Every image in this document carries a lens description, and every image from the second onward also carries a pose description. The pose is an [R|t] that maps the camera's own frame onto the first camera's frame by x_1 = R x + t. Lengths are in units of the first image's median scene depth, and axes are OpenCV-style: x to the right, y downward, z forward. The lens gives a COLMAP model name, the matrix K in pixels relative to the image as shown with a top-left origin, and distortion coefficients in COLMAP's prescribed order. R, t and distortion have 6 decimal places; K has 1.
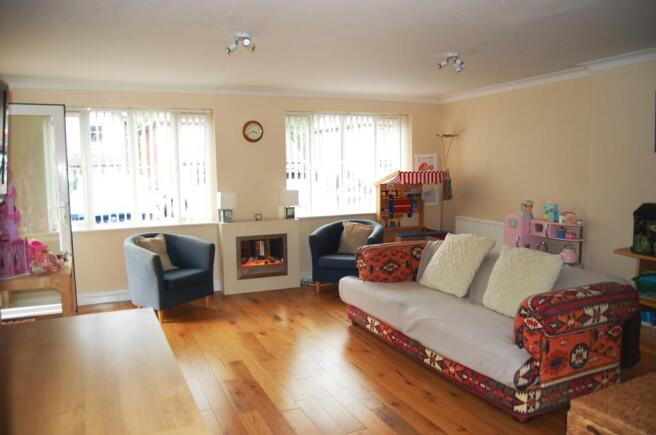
lens RADIAL K [[512.2, 0, 330.2], [0, 512.2, 215.3], [0, 0, 1]] dist [-0.009706, -0.001684]
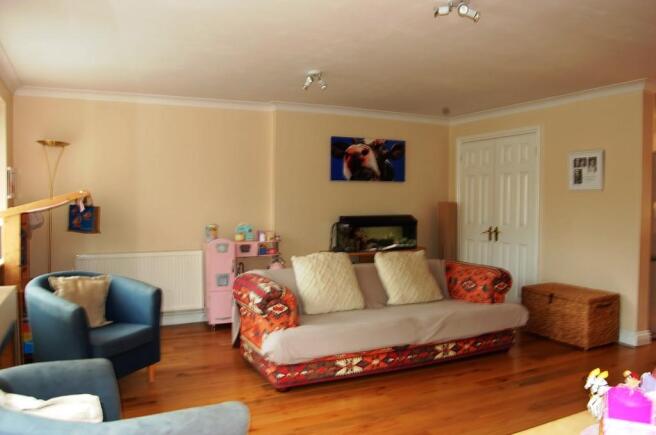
lens RADIAL K [[512.2, 0, 330.6], [0, 512.2, 218.3], [0, 0, 1]] dist [-0.009706, -0.001684]
pose [[-0.030890, -0.024382, 0.999225, -0.731880], [0.089049, 0.995660, 0.027047, -0.056134], [-0.995548, 0.089815, -0.028585, 0.980833]]
